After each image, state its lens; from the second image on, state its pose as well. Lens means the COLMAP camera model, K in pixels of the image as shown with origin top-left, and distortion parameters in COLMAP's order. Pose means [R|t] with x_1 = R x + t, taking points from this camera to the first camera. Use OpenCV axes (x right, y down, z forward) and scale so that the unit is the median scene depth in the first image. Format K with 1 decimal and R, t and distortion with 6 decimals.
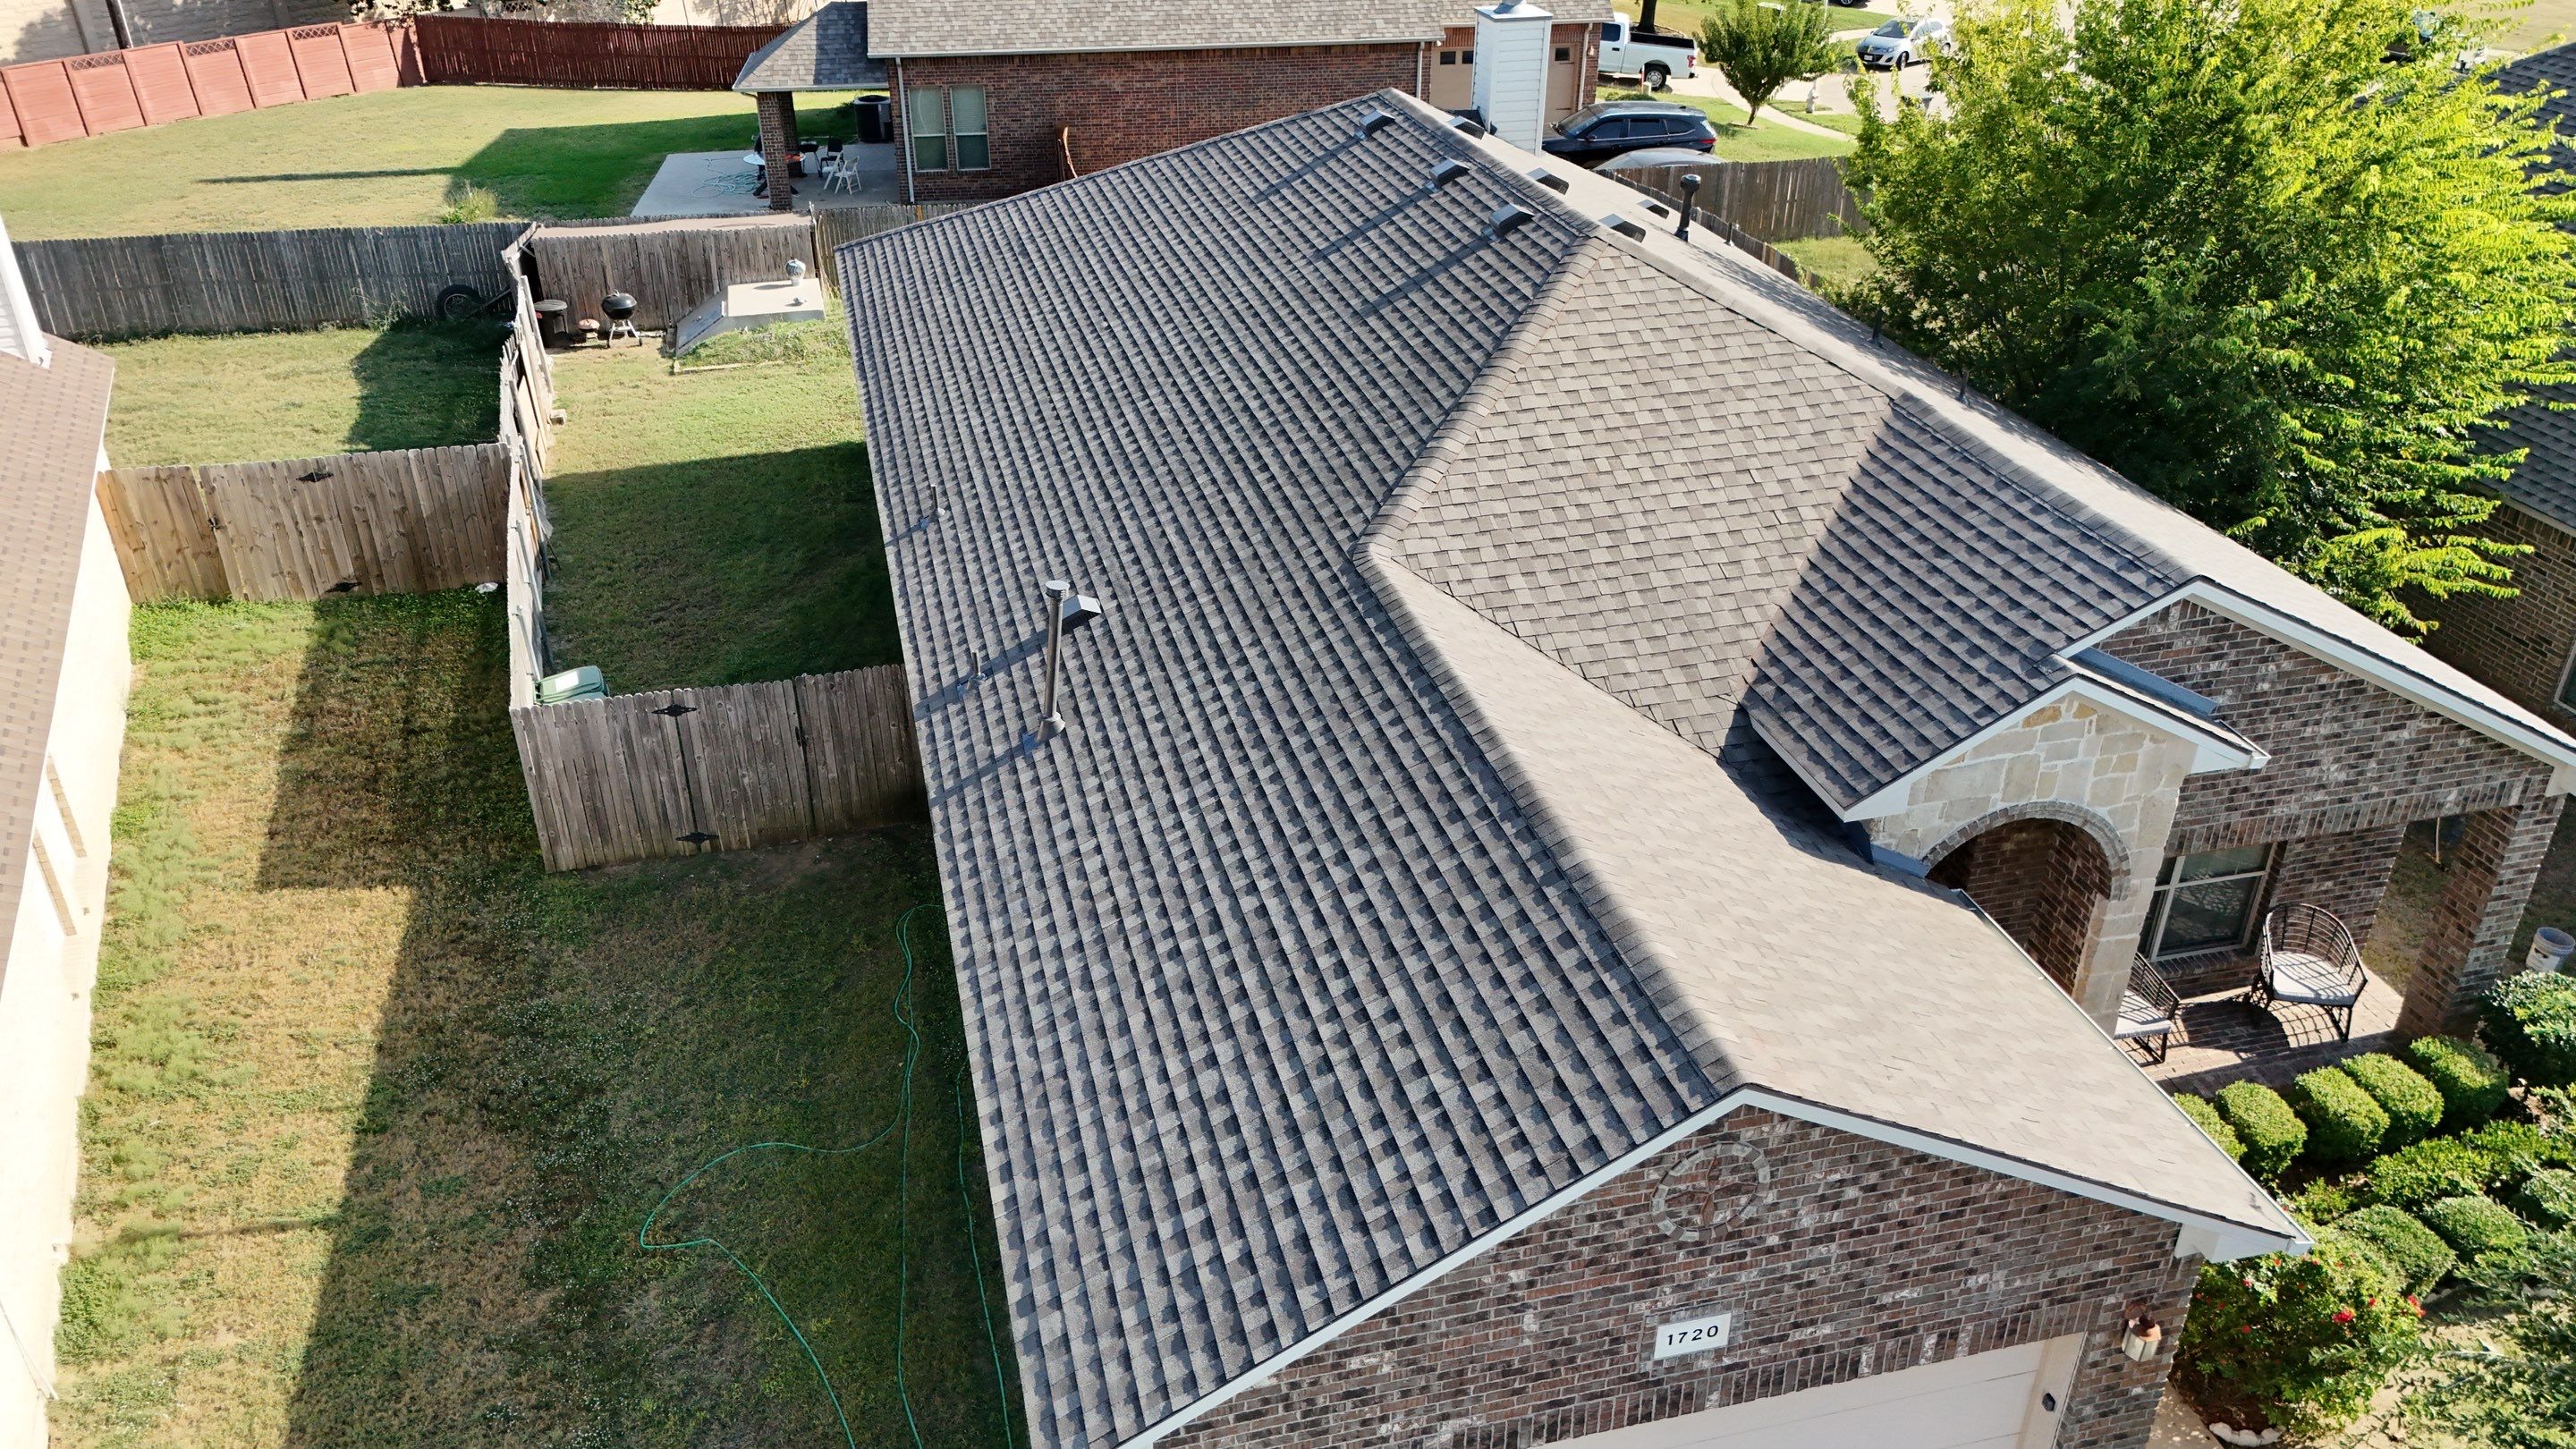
lens RADIAL K [[1895.7, 0, 1288.0], [0, 1895.7, 724.5], [0, 0, 1]] dist [0.075896, -0.073997]
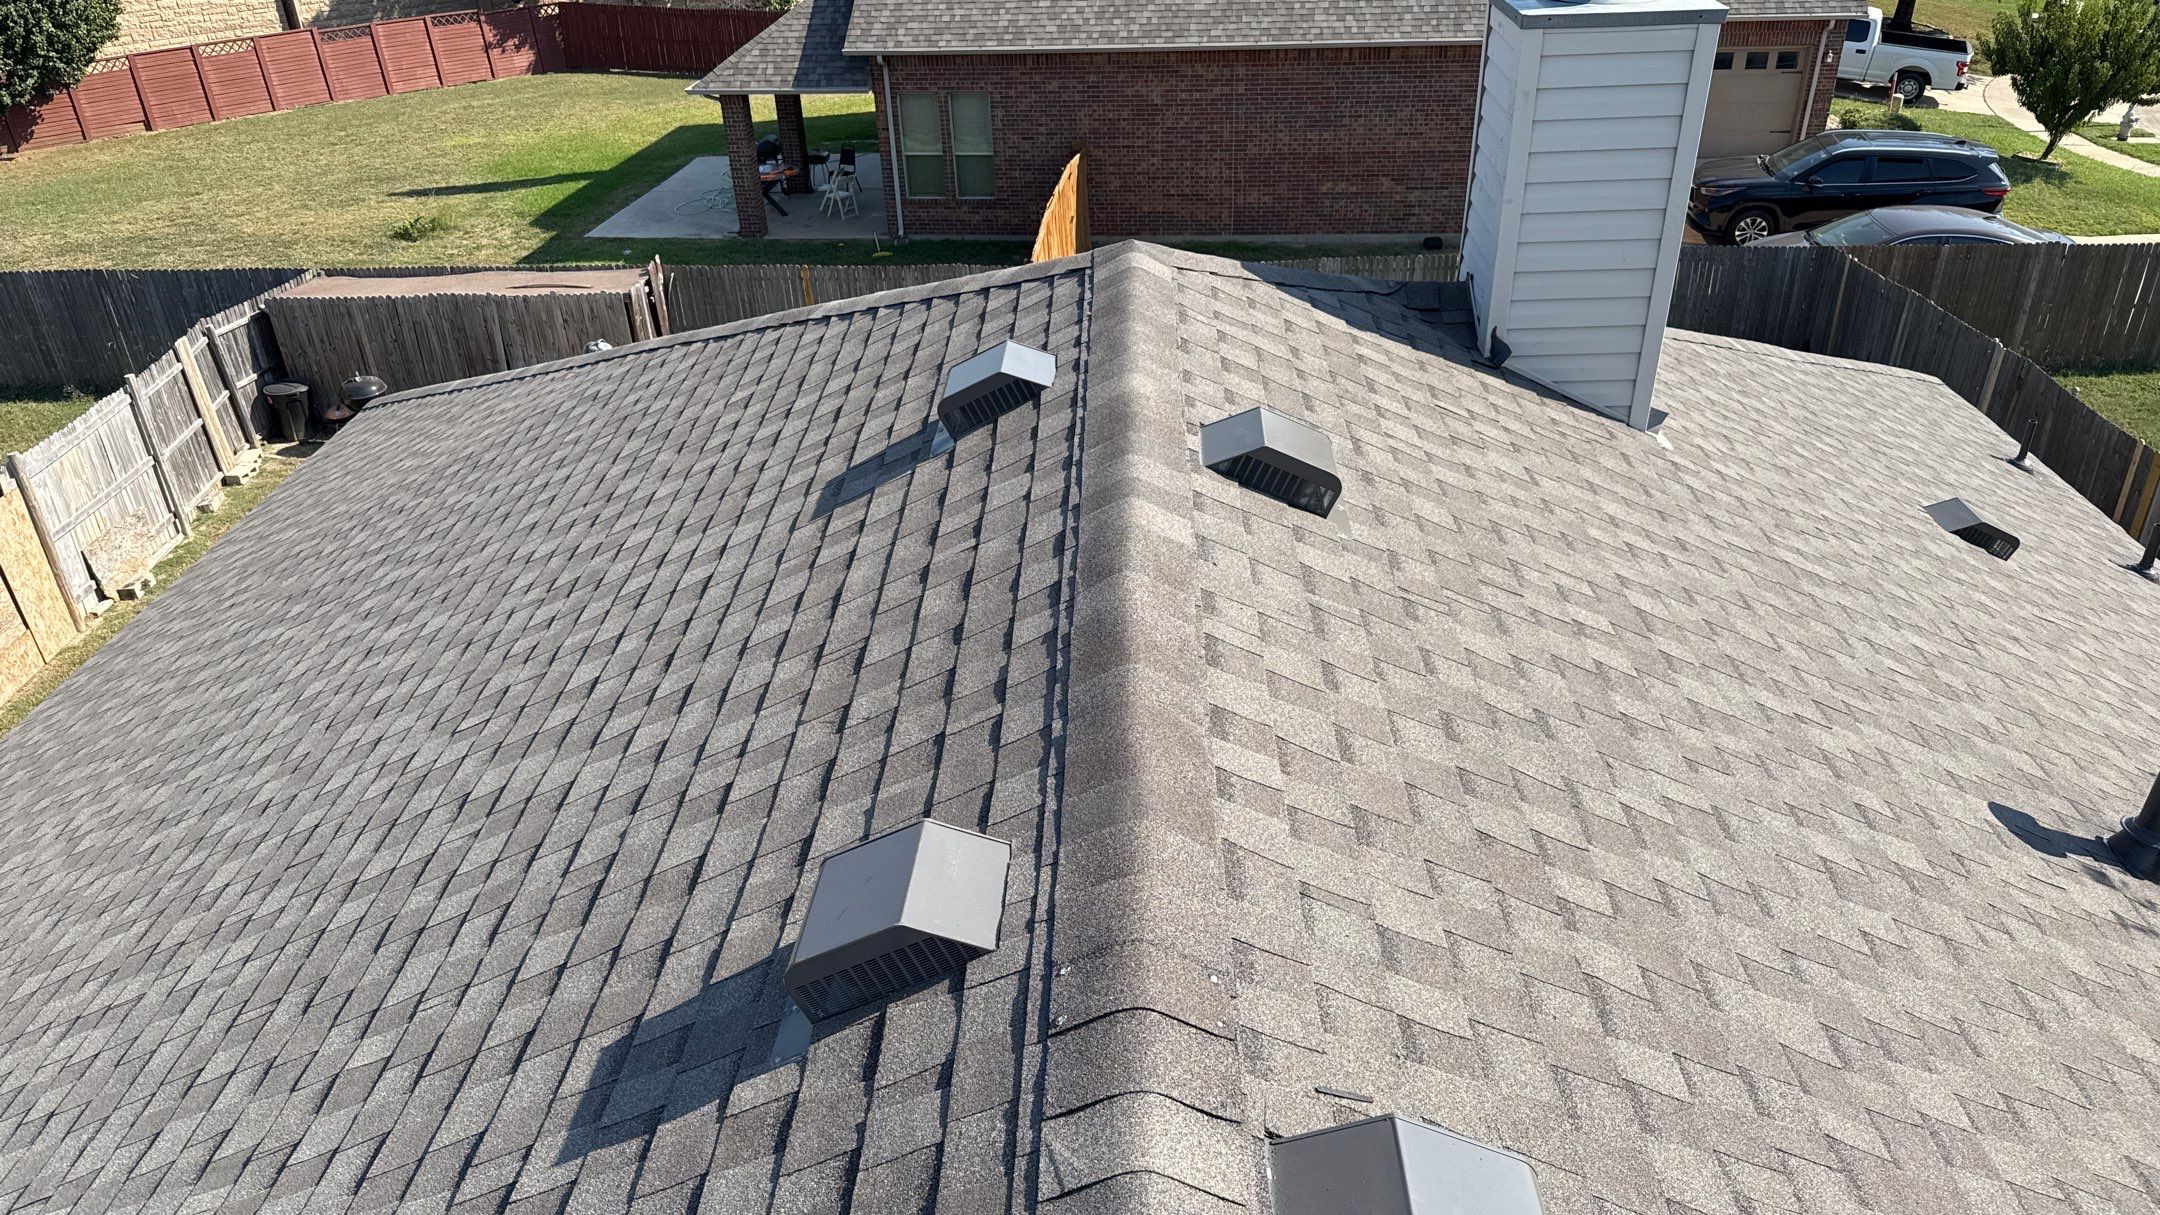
lens RADIAL K [[1537.0, 0, 1072.5], [0, 1537.0, 607.5], [0, 0, 1]] dist [0.004882, -0.006061]
pose [[0.960348, 0.109427, -0.256433, 0.057943], [-0.104482, 0.993983, 0.032870, -0.141915], [0.258487, -0.004774, 0.966003, 0.381547]]
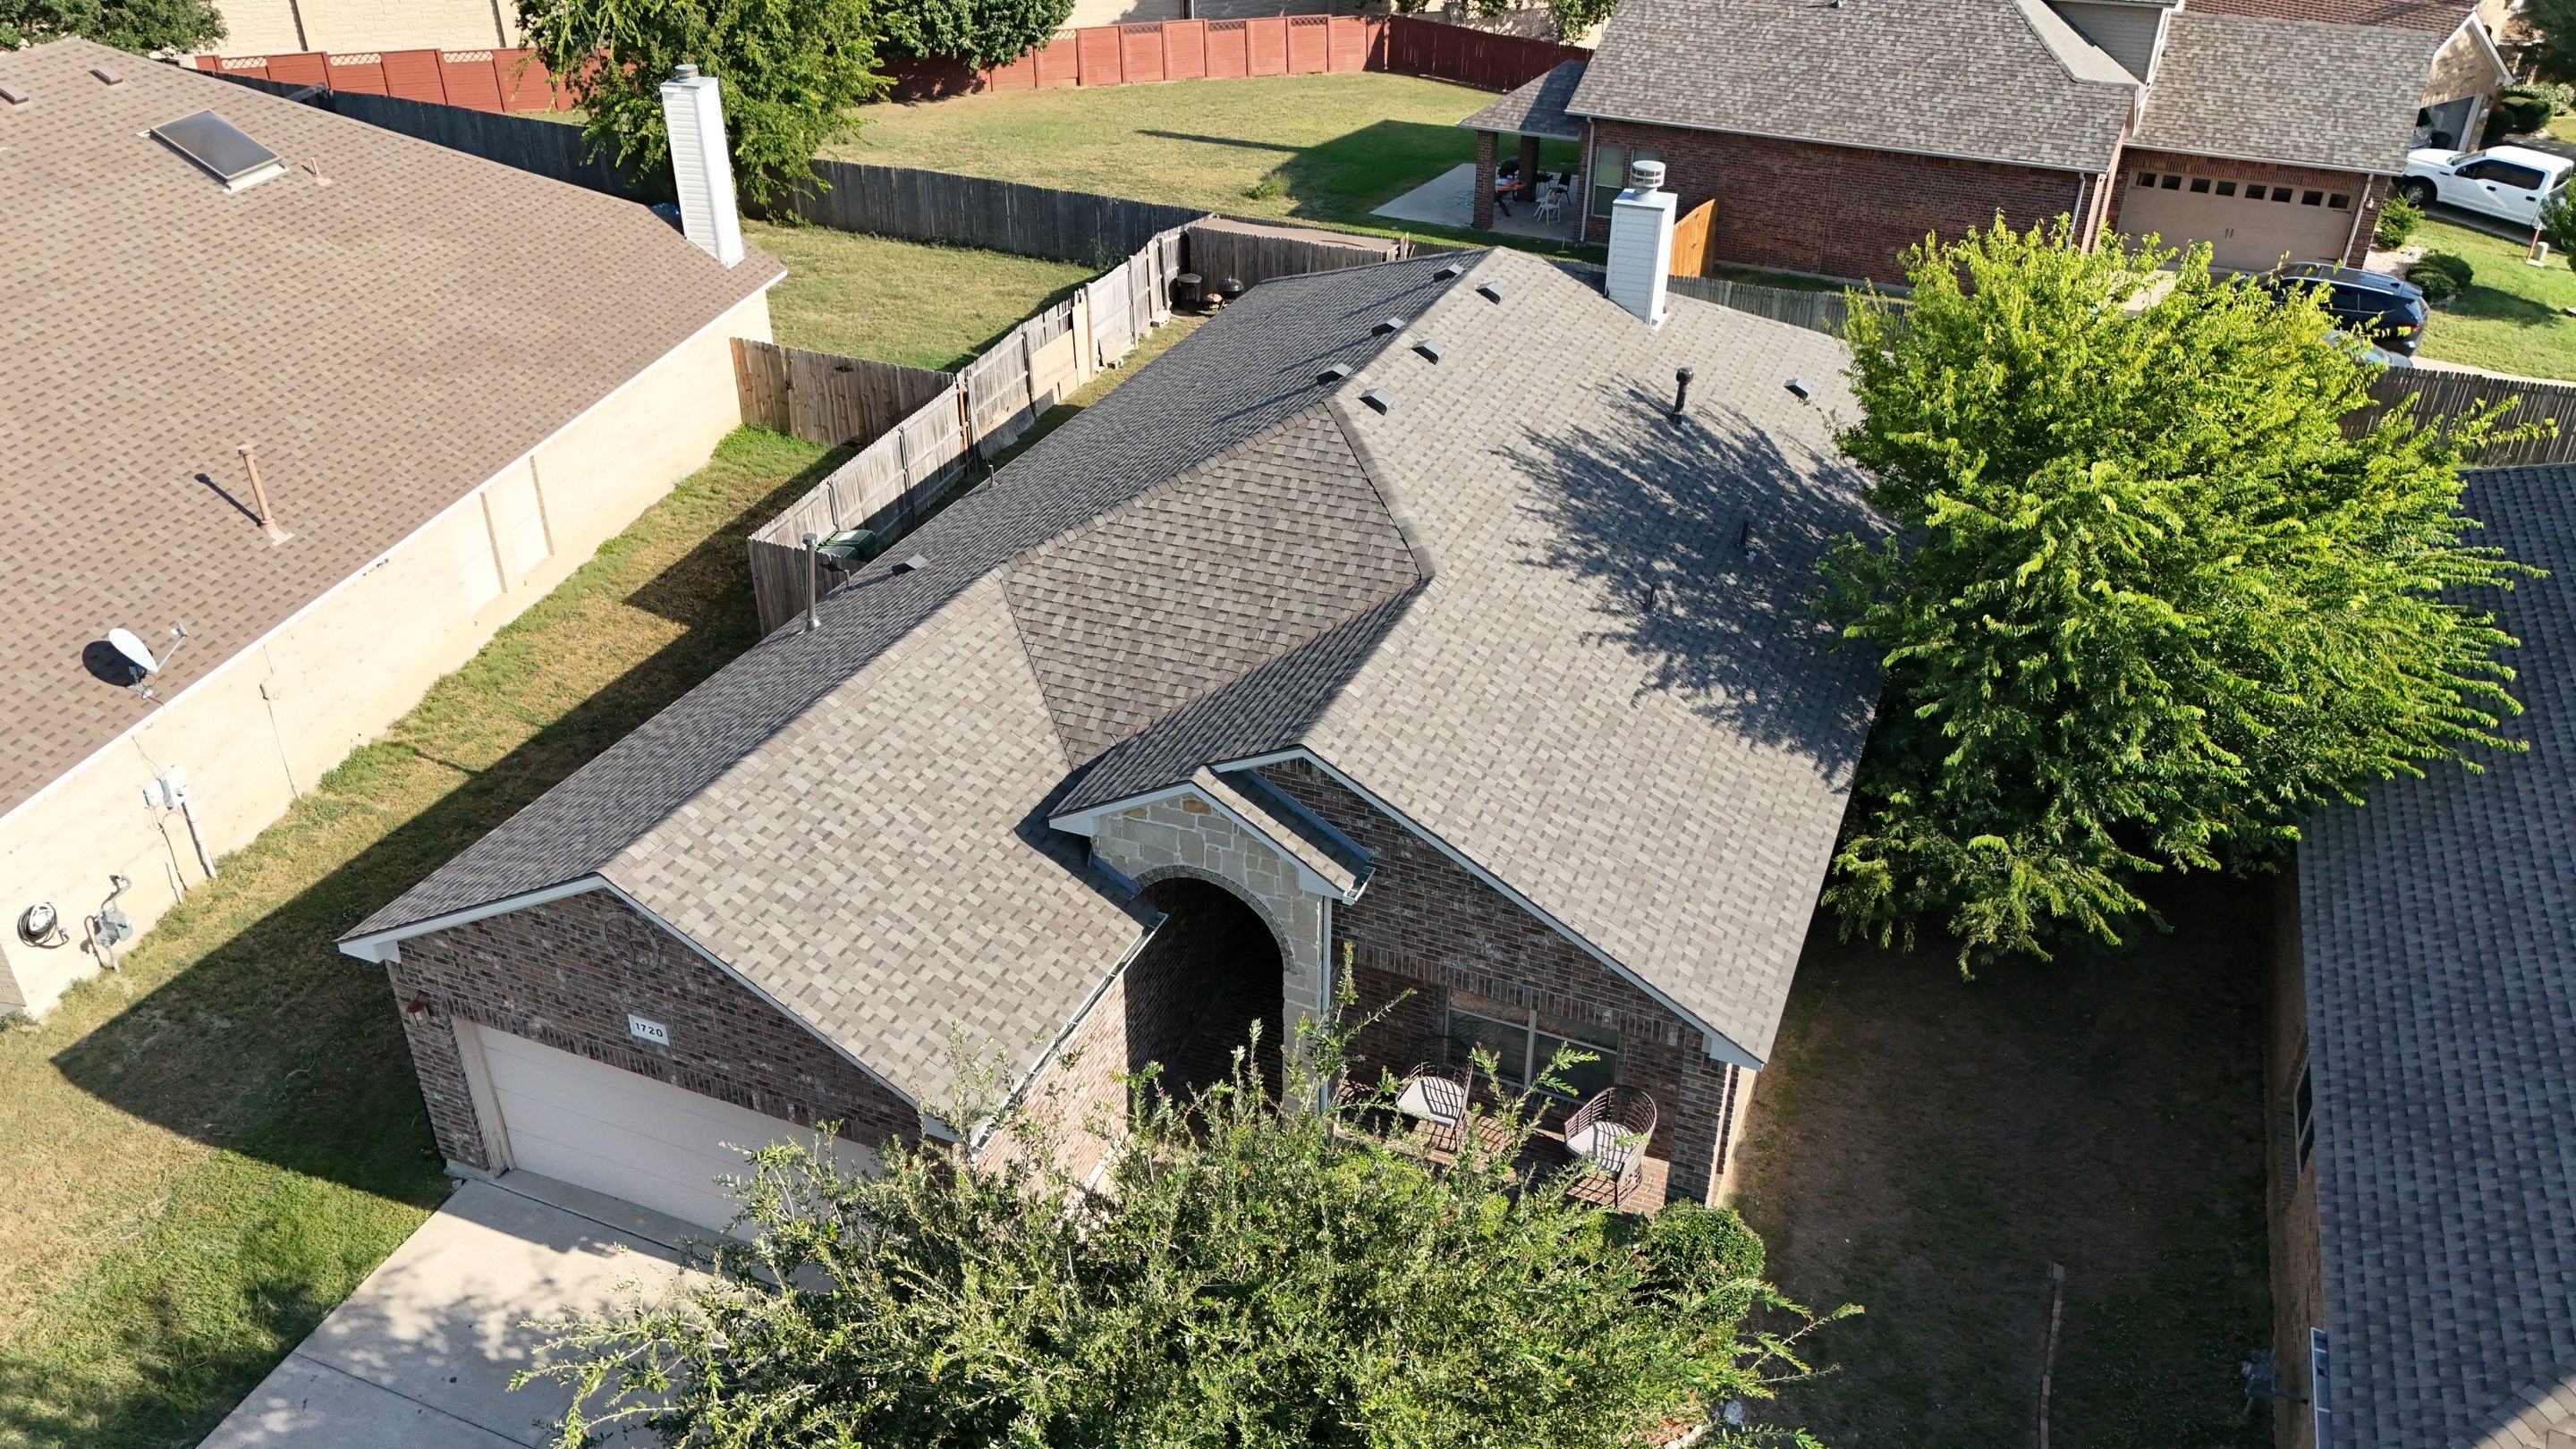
lens RADIAL K [[1895.7, 0, 1288.0], [0, 1895.7, 724.5], [0, 0, 1]] dist [0.075896, -0.073997]
pose [[0.799393, 0.309909, -0.514711, 0.335378], [-0.298813, 0.948306, 0.106893, -0.067444], [0.521231, 0.068353, 0.850674, -0.042872]]
